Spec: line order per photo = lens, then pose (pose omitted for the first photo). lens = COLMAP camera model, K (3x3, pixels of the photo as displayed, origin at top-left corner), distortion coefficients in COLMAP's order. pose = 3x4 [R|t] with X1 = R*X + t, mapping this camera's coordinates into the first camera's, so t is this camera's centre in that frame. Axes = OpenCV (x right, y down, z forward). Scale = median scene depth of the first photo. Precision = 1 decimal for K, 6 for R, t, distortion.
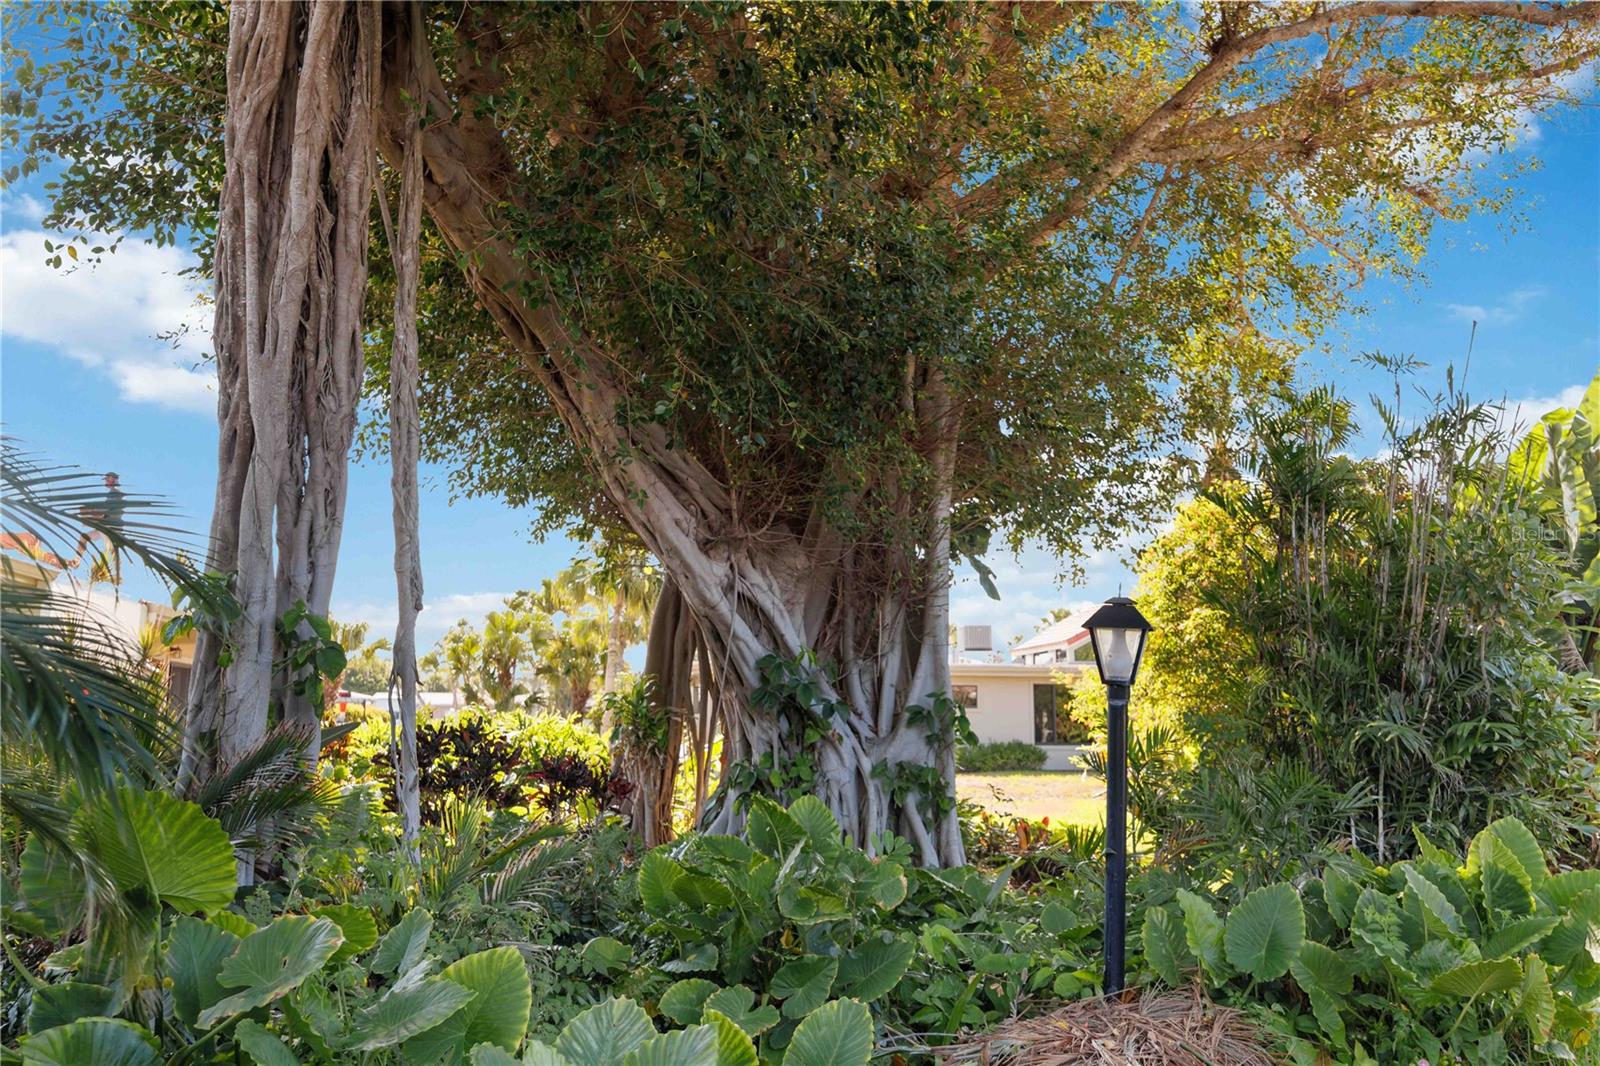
lens RADIAL K [[1212.7, 0, 800.0], [0, 1212.7, 533.0], [0, 0, 1]] dist [0.004361, 0.002472]
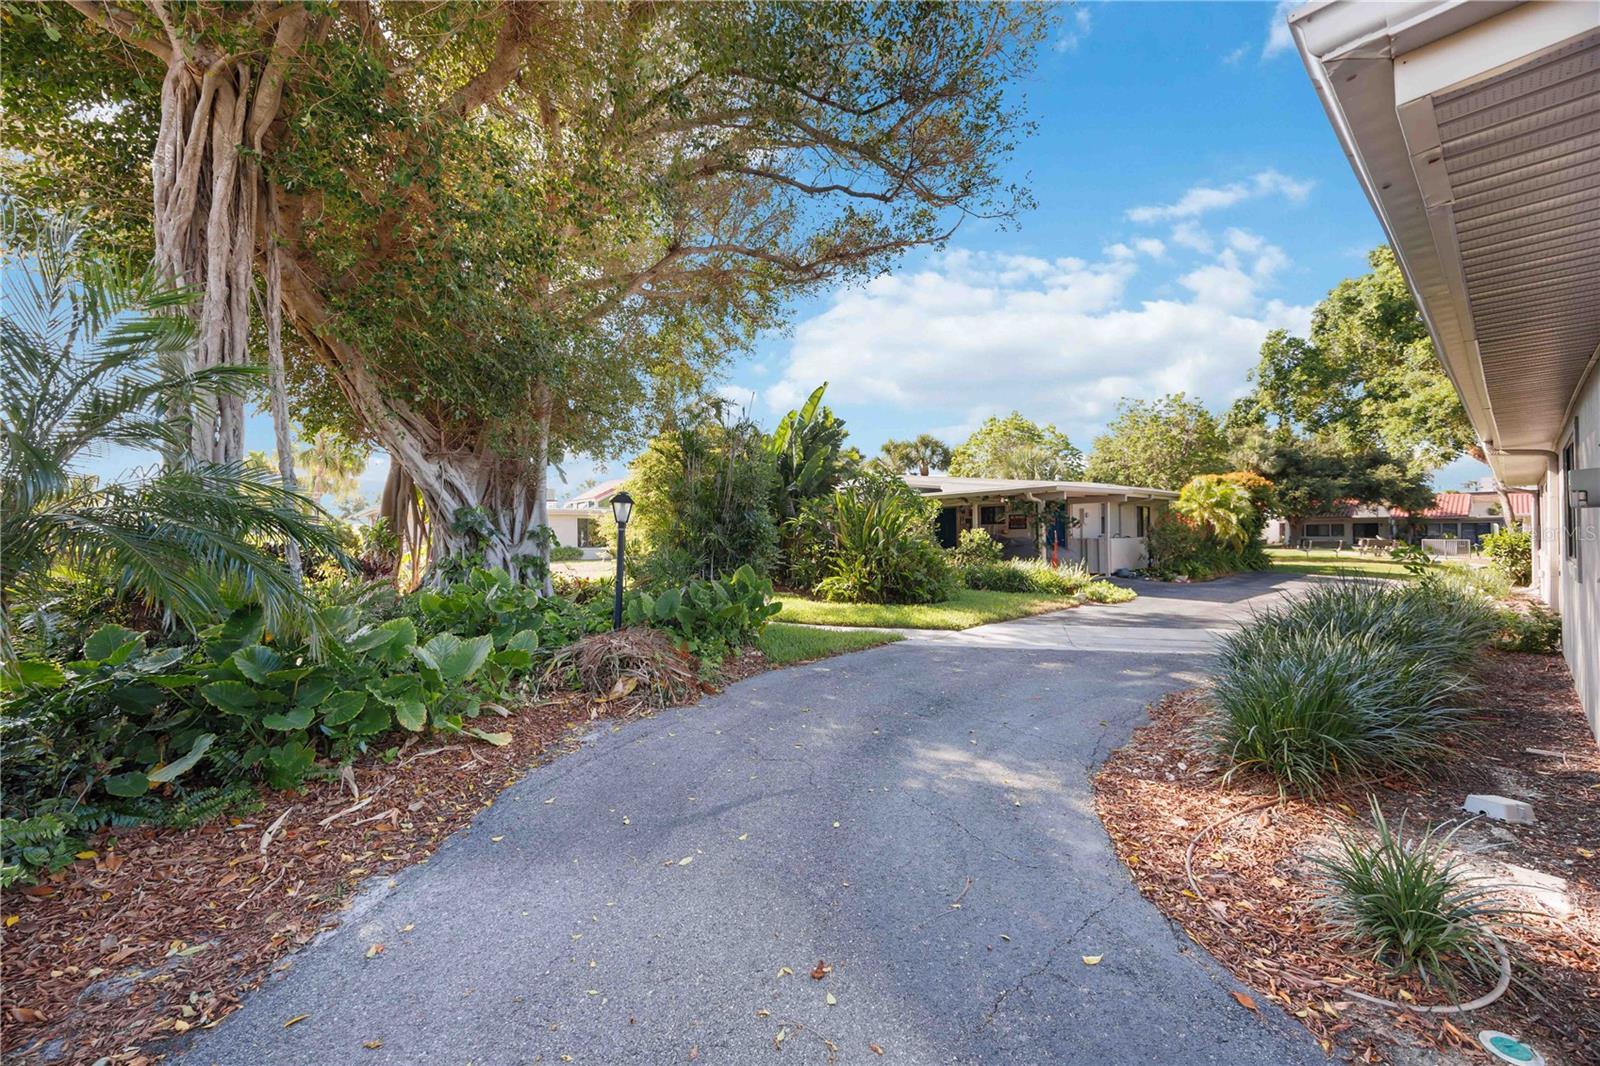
lens RADIAL K [[610.6, 0, 799.1], [0, 610.6, 535.6], [0, 0, 1]] dist [-0.002324, -0.000063]
pose [[0.857103, -0.013060, 0.514979, -0.068952], [-0.065918, 0.988680, 0.134782, -0.038647], [-0.510910, -0.149469, 0.846540, -0.247307]]
